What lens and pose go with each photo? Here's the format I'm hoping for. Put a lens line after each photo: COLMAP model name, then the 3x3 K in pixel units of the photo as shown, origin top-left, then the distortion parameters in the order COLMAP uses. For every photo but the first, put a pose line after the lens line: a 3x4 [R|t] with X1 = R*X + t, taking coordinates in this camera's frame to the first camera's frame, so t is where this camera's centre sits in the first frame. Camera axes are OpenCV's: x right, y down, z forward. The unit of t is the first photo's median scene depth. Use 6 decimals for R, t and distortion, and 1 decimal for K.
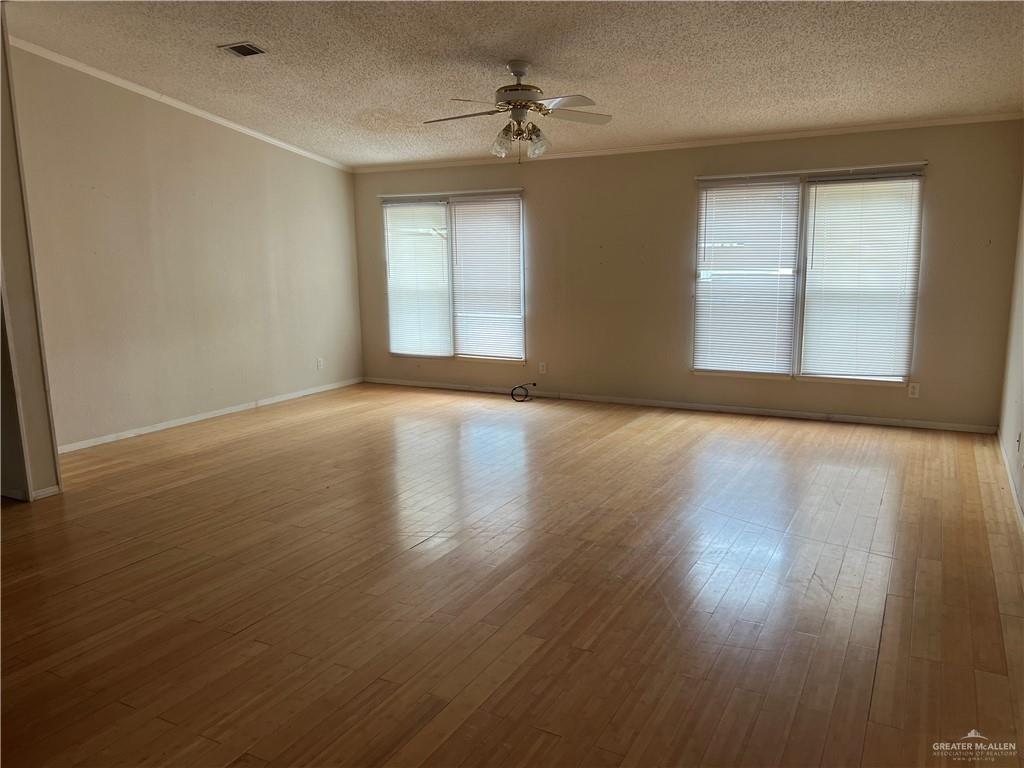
lens RADIAL K [[768.8, 0, 512.4], [0, 768.8, 385.4], [0, 0, 1]] dist [0.054655, -0.066186]
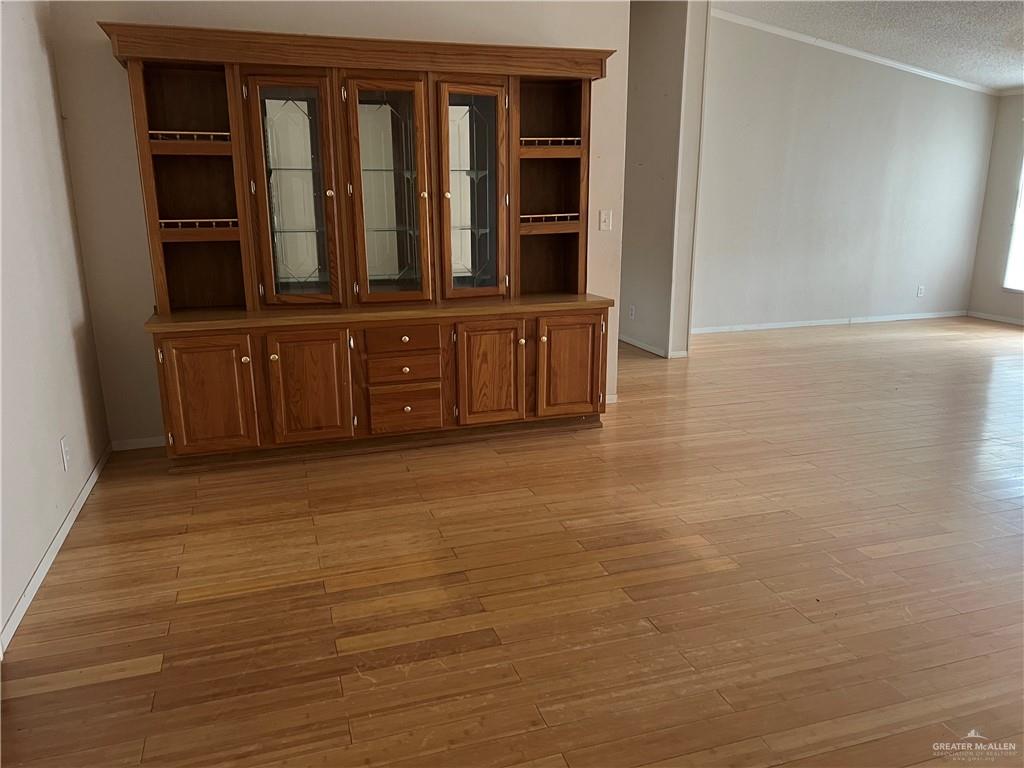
lens RADIAL K [[768.8, 0, 511.9], [0, 768.8, 395.0], [0, 0, 1]] dist [0.054655, -0.066186]
pose [[0.729101, 0.189243, -0.657722, 0.073122], [-0.130383, 0.981818, 0.137961, 0.044567], [0.671872, -0.014832, 0.740519, -0.160089]]
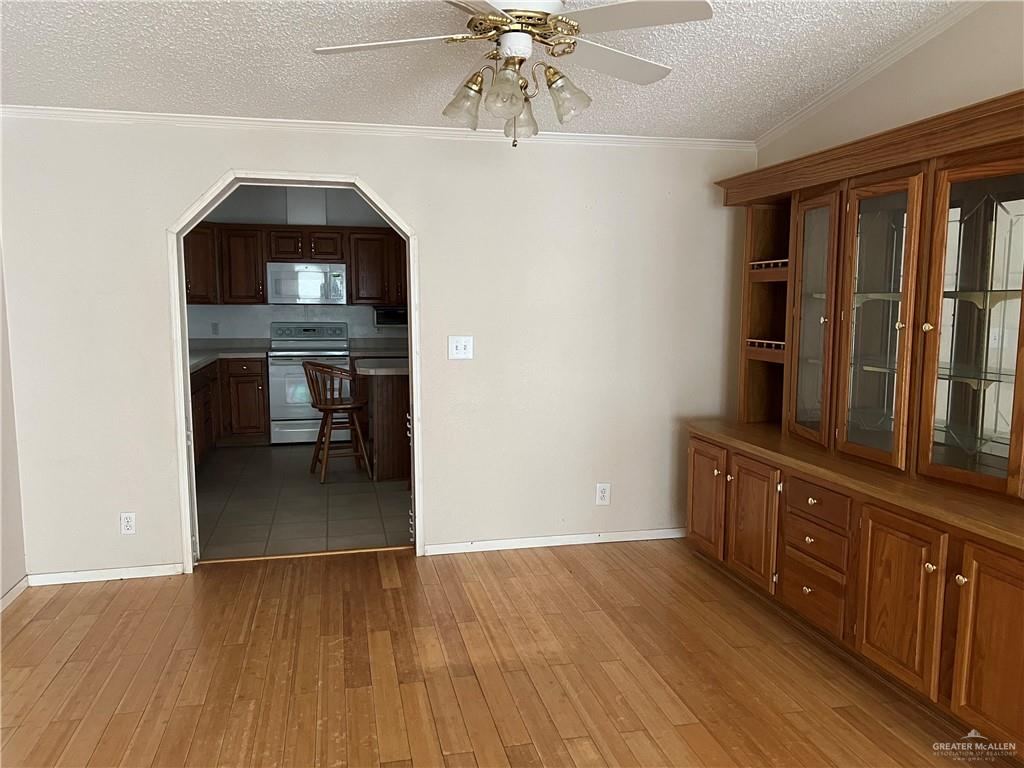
lens RADIAL K [[768.8, 0, 491.1], [0, 768.8, 384.8], [0, 0, 1]] dist [0.054655, -0.066186]
pose [[-0.763525, 0.096277, -0.638561, 0.045983], [-0.093487, 0.961929, 0.256813, -0.139930], [0.638975, 0.255781, -0.725456, 0.735700]]
